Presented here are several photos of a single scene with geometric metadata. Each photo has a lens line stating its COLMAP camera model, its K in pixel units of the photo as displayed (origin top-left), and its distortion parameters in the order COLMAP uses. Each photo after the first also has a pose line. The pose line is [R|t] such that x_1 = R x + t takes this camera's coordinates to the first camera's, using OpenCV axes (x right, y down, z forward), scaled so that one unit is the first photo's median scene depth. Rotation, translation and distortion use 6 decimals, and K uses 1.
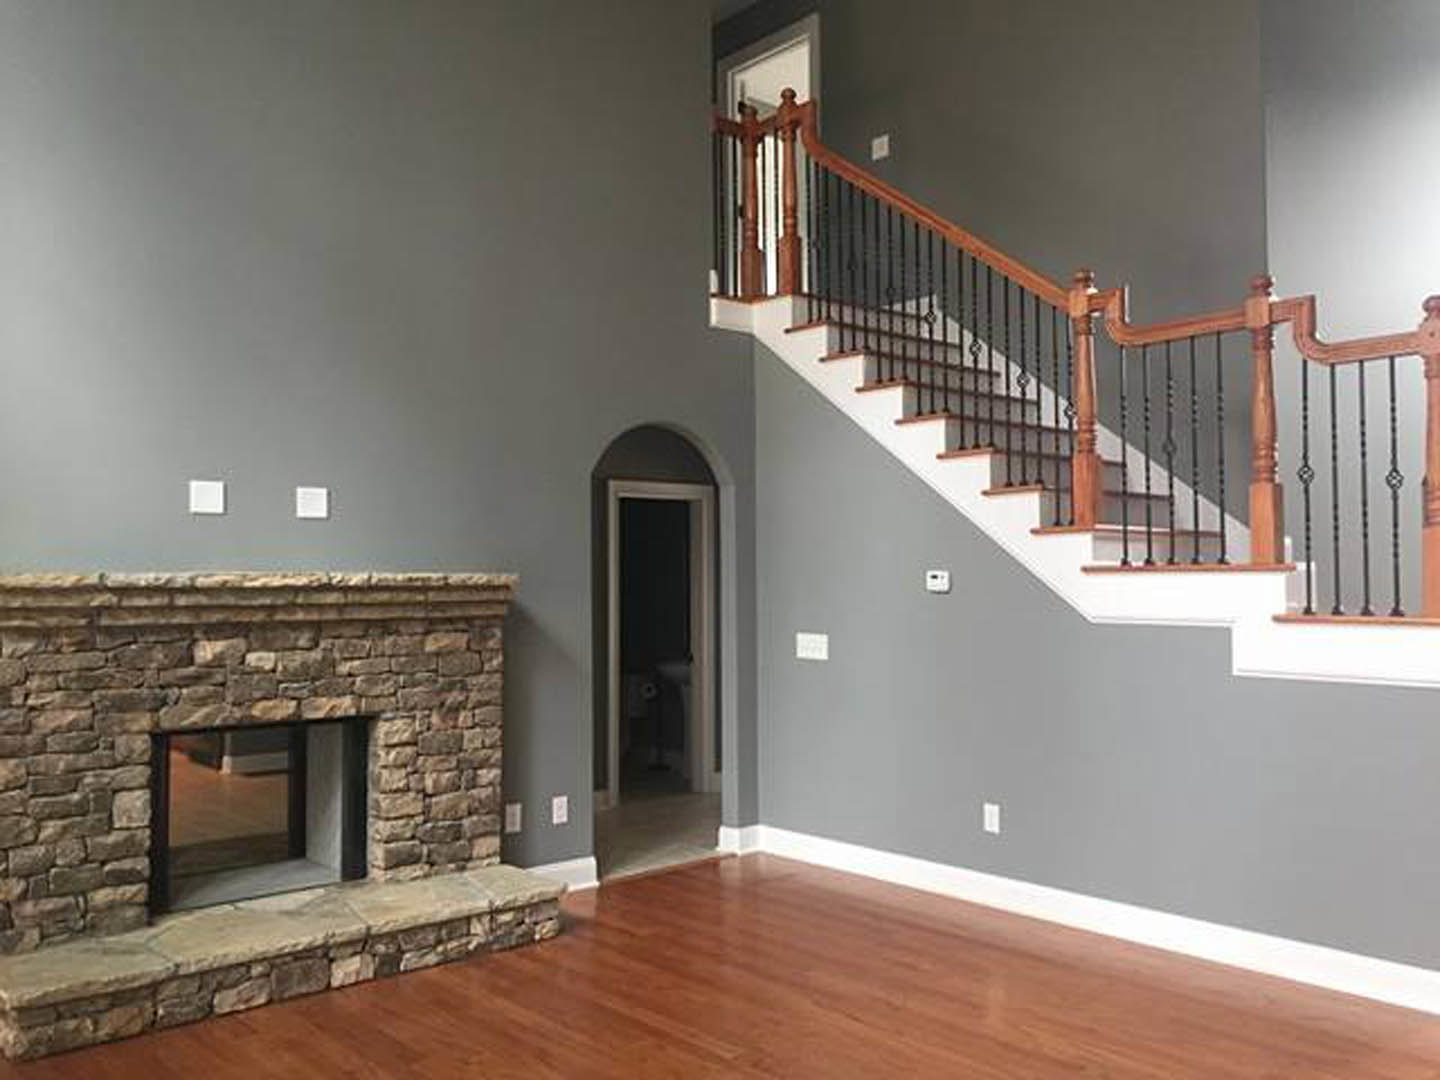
lens RADIAL K [[1240.2, 0, 721.1], [0, 1240.2, 536.4], [0, 0, 1]] dist [0.078718, -0.082059]
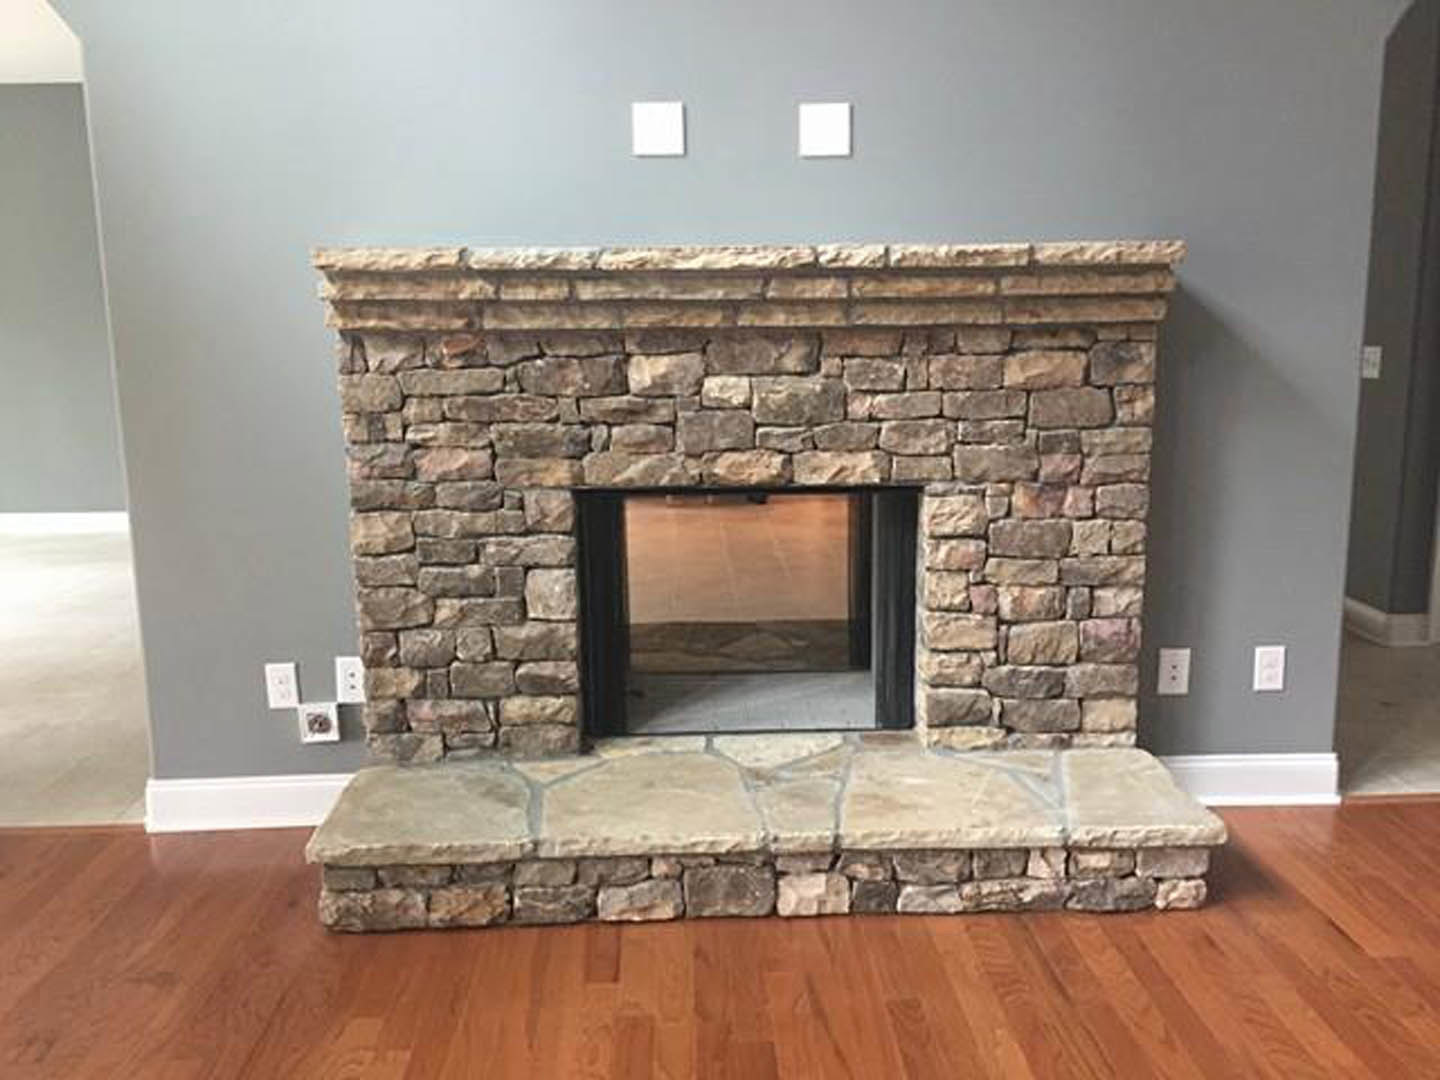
lens RADIAL K [[1240.2, 0, 716.1], [0, 1240.2, 541.4], [0, 0, 1]] dist [0.078718, -0.082059]
pose [[0.776654, 0.111282, -0.620020, 0.030764], [0.029973, 0.976629, 0.212833, 0.040866], [0.629214, -0.183882, 0.755167, 0.520054]]
